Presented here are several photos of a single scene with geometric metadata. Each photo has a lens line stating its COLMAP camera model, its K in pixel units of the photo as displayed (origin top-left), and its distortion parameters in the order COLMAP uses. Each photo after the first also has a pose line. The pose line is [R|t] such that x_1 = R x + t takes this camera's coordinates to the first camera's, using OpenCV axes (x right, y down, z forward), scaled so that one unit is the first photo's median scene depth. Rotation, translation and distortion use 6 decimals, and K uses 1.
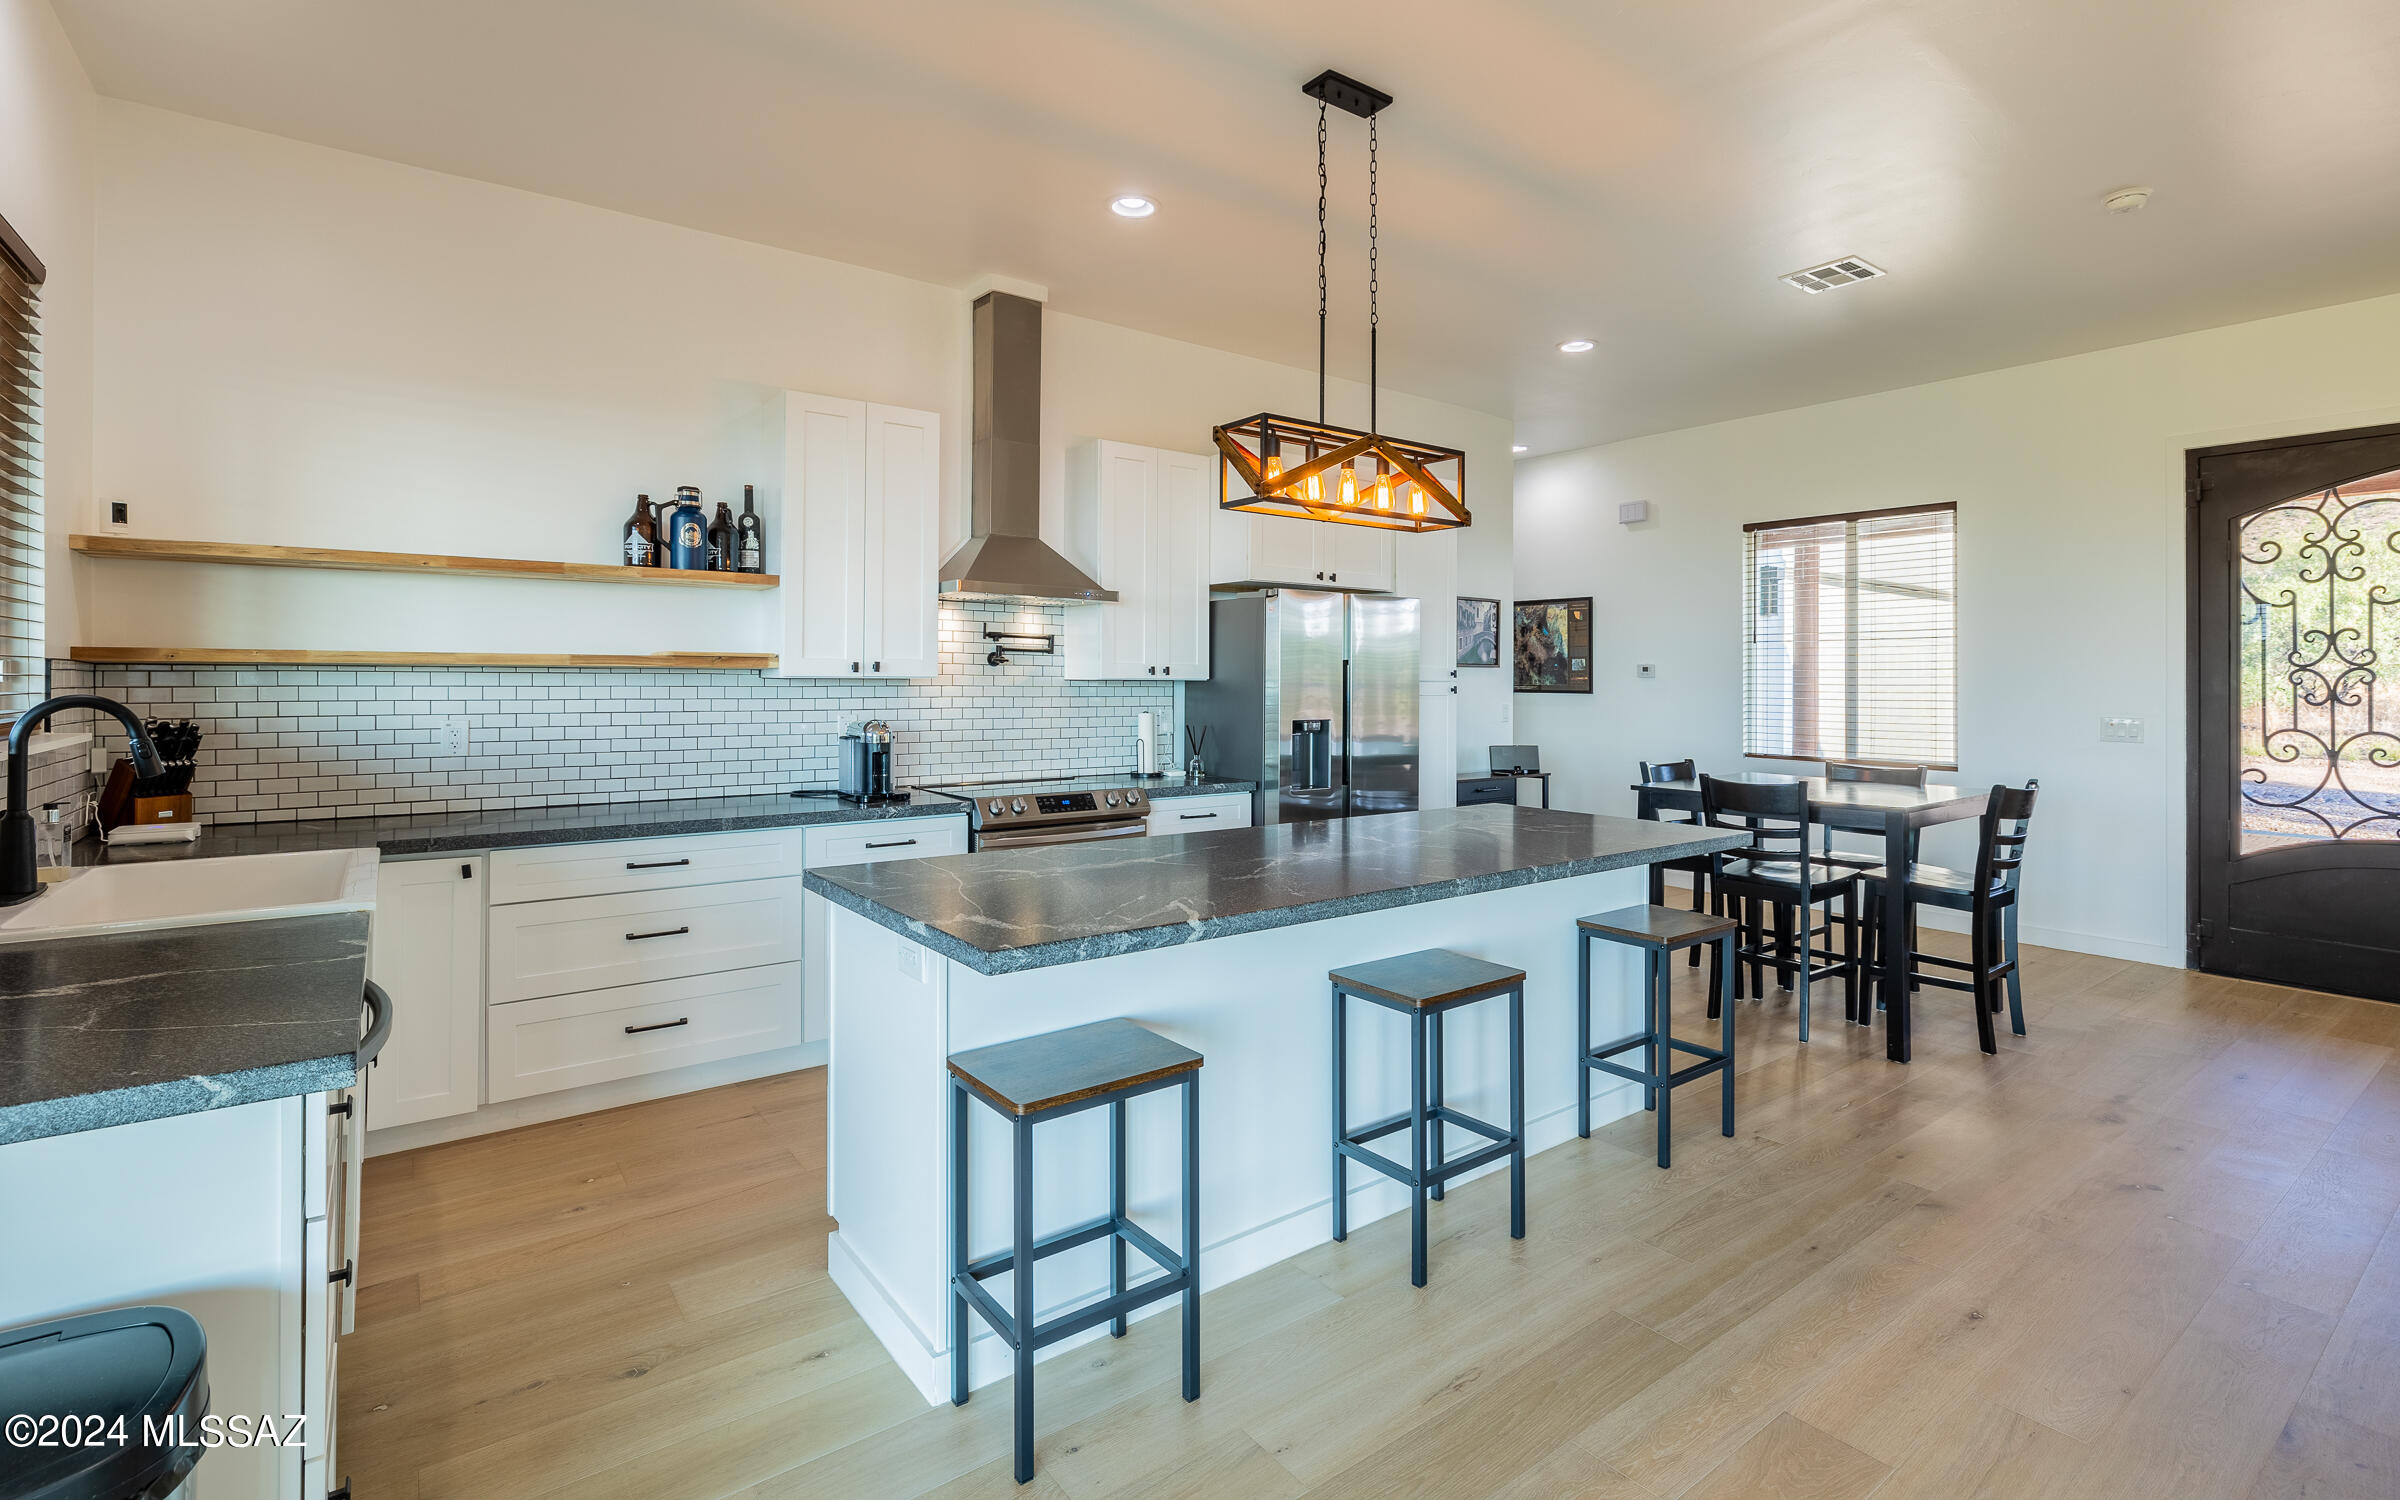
lens RADIAL K [[1095.0, 0, 1202.5], [0, 1095.0, 684.7], [0, 0, 1]] dist [-0.002878, 0.000303]
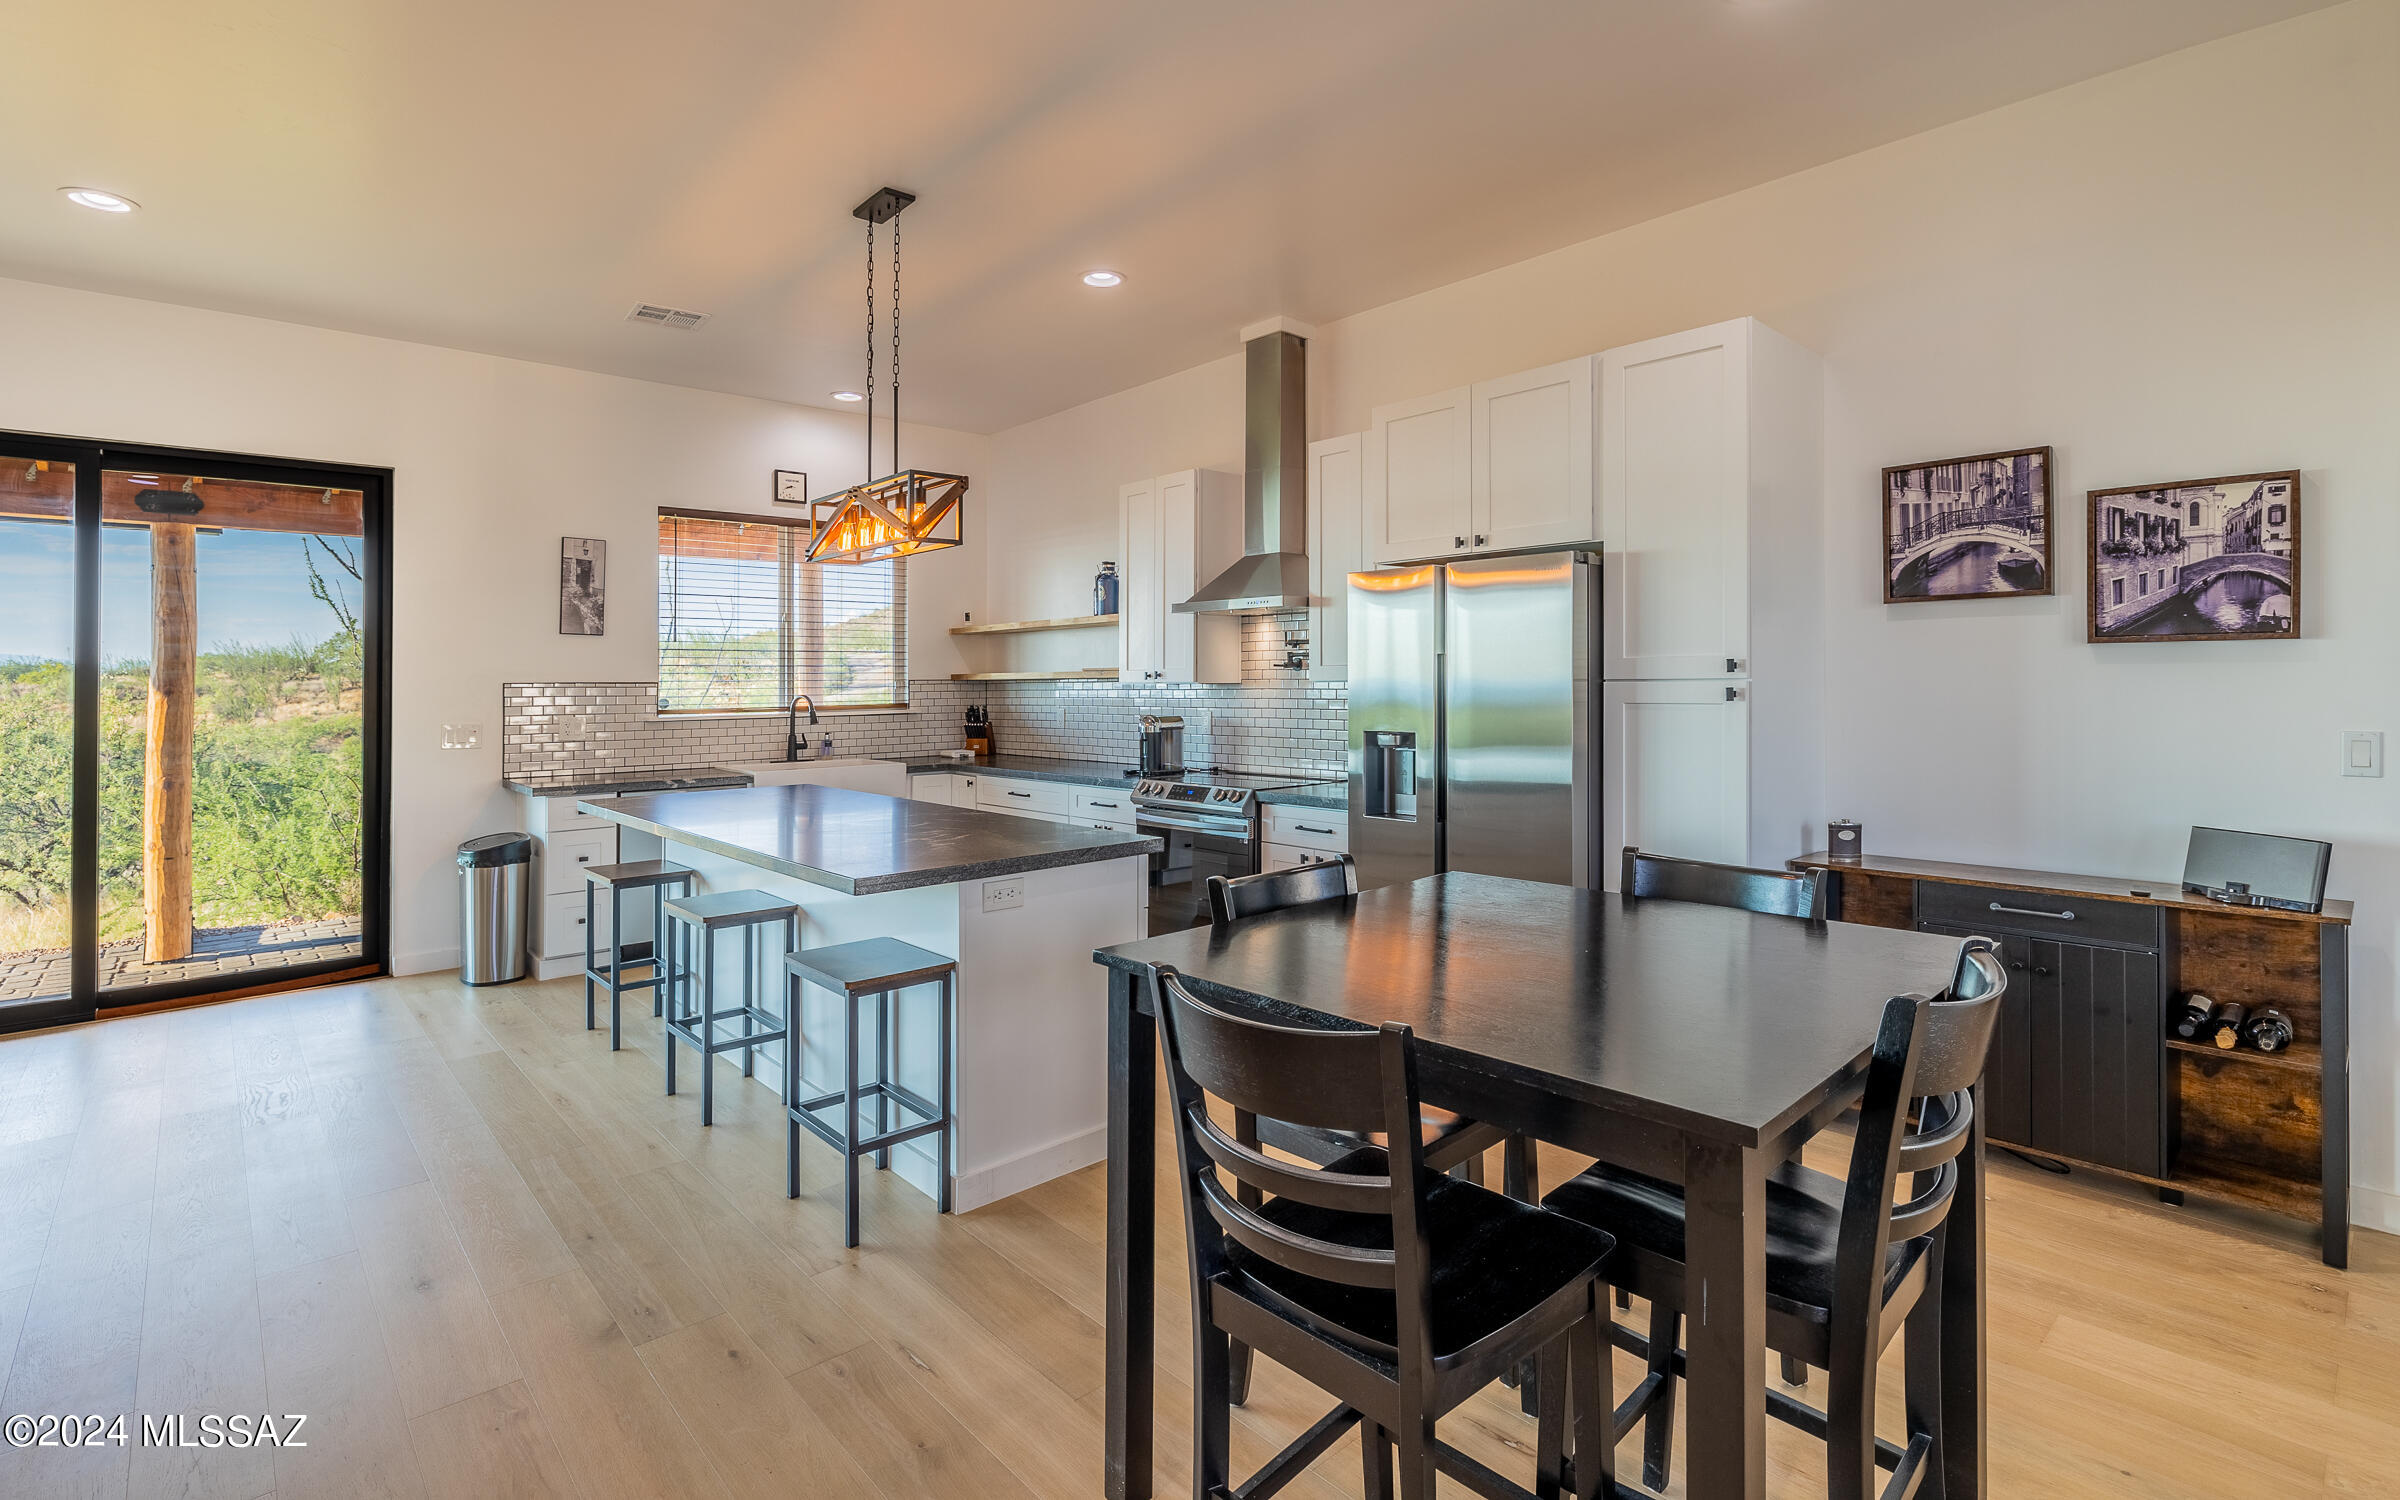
lens RADIAL K [[1095.0, 0, 1202.5], [0, 1095.0, 684.7], [0, 0, 1]] dist [-0.002878, 0.000303]
pose [[0.106262, -0.005034, -0.994325, 1.053558], [0.005780, 0.999973, -0.004445, 0.001536], [0.994321, -0.005275, 0.106288, 0.938153]]
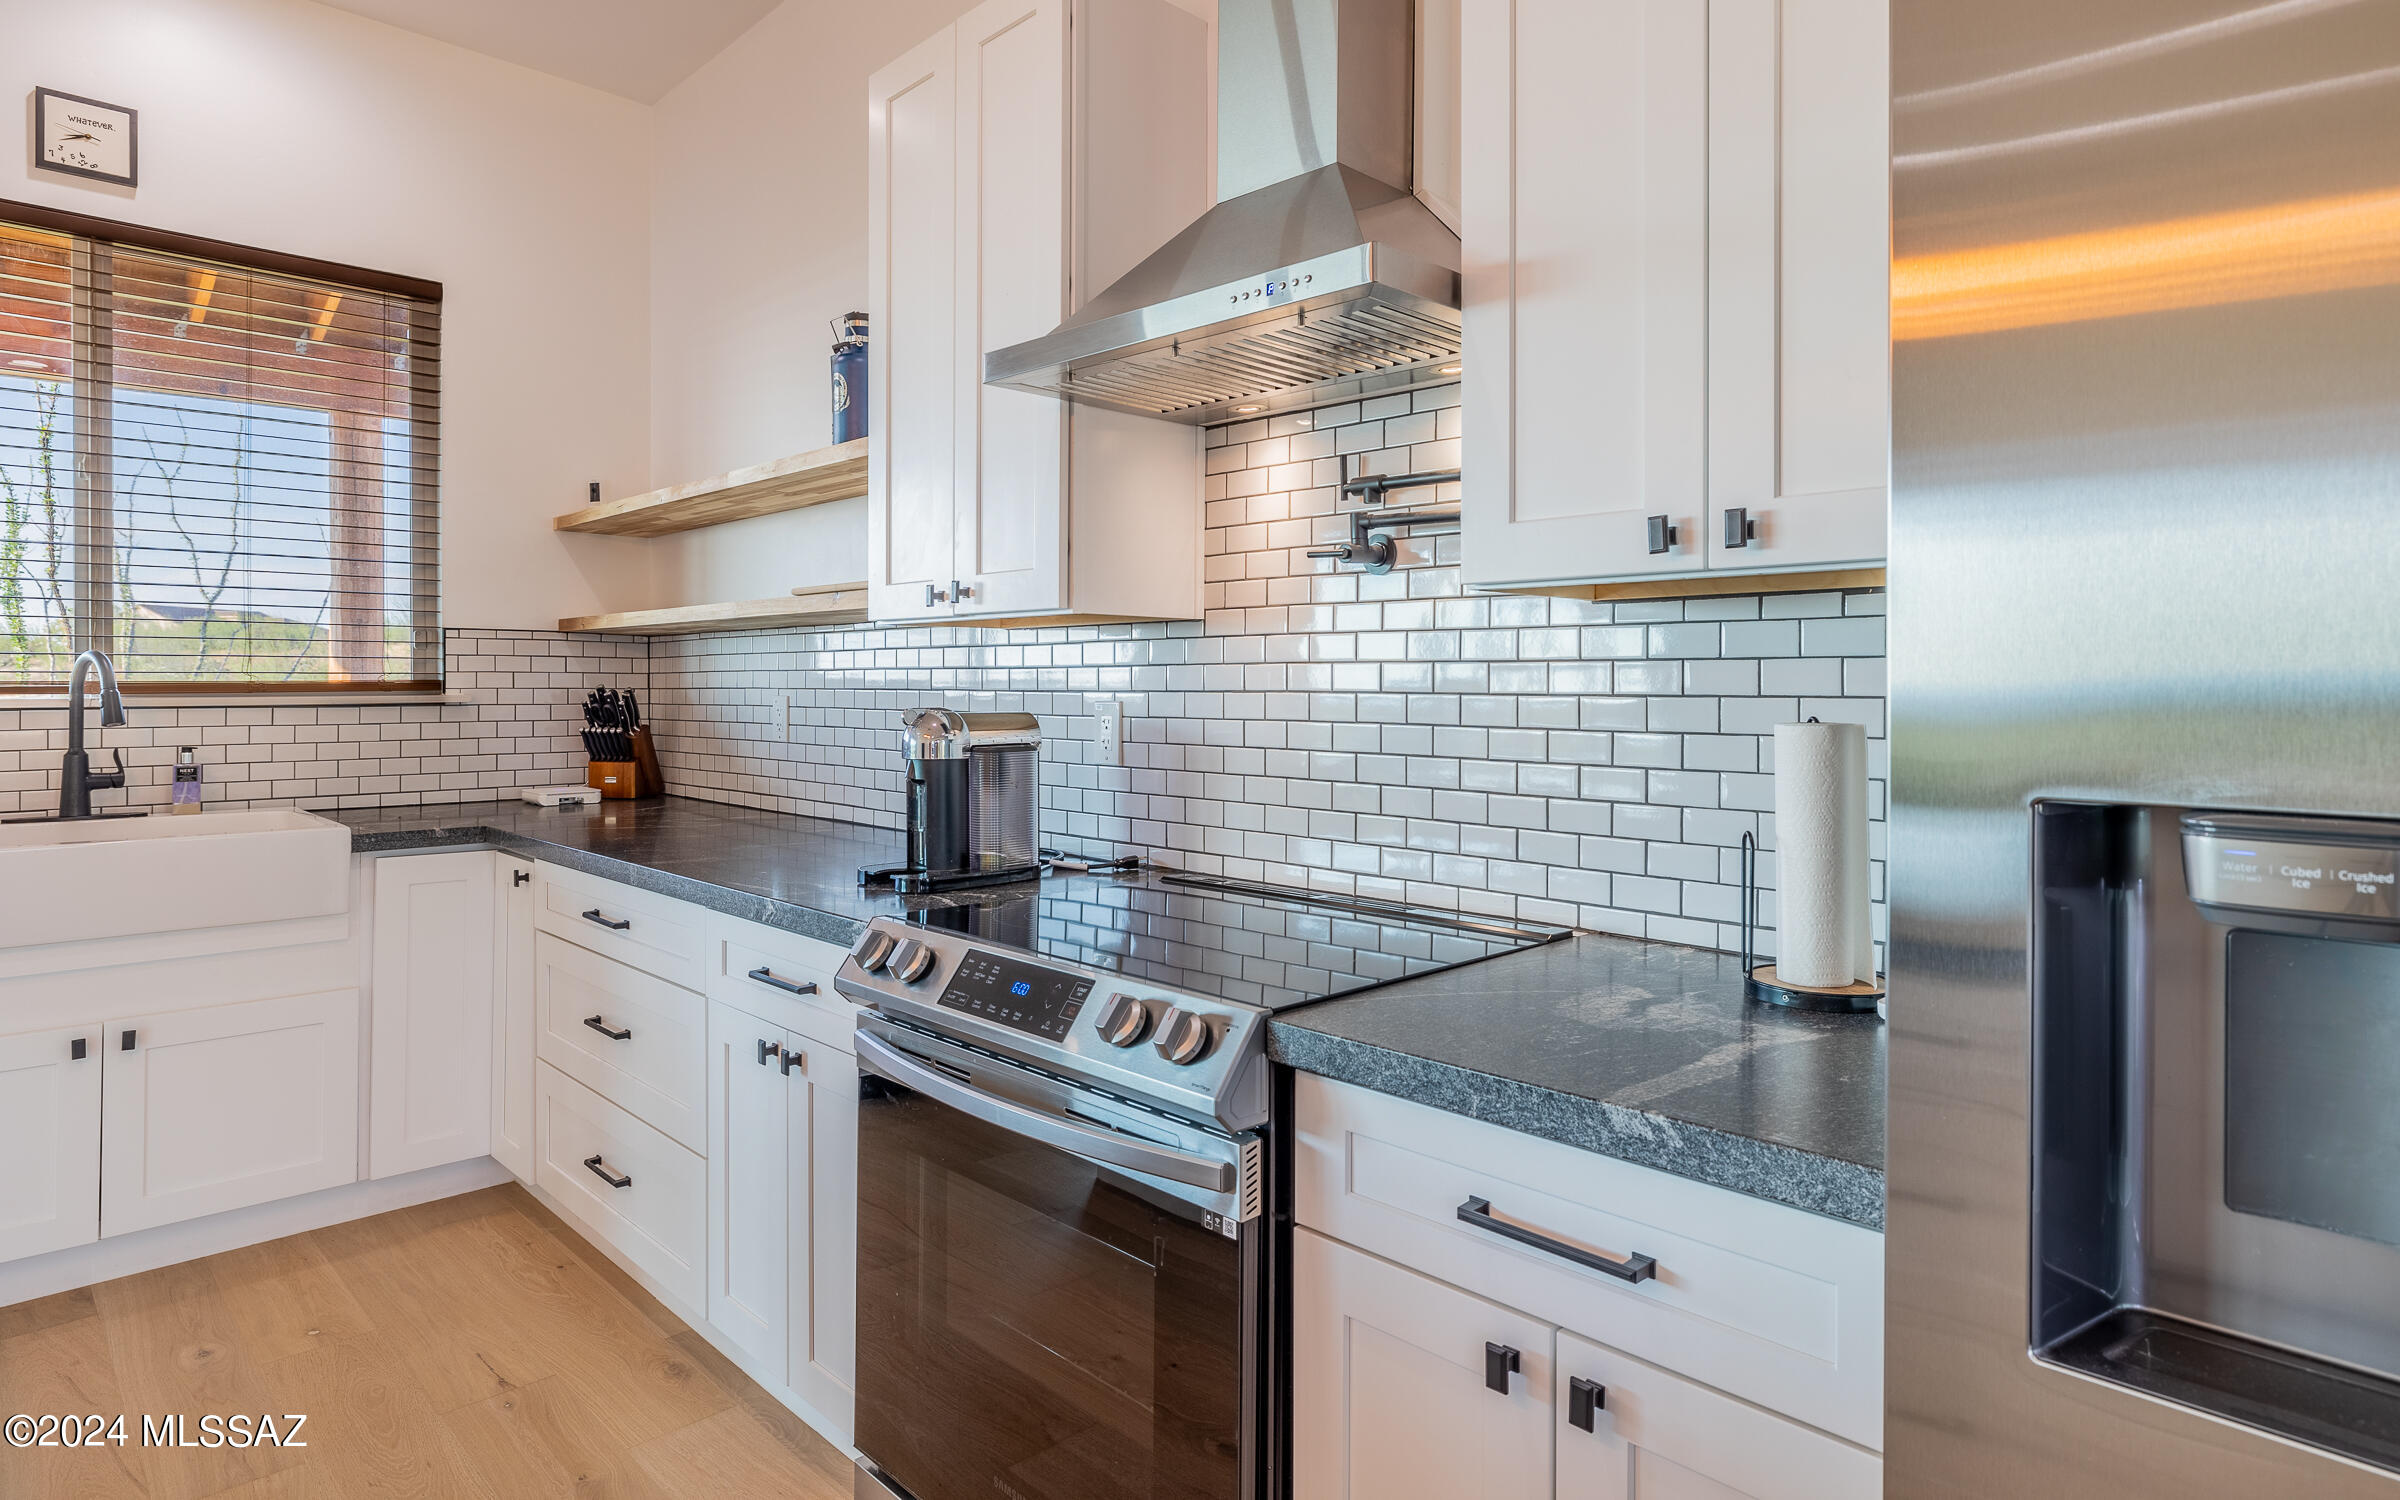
lens RADIAL K [[1314.5, 0, 1170.5], [0, 1314.5, 686.9], [0, 0, 1]] dist [0.003423, 0.000884]
pose [[0.126880, -0.002086, -0.991916, 0.261989], [-0.004194, 0.999988, -0.002640, 0.024578], [0.991909, 0.004495, 0.126870, 1.044921]]
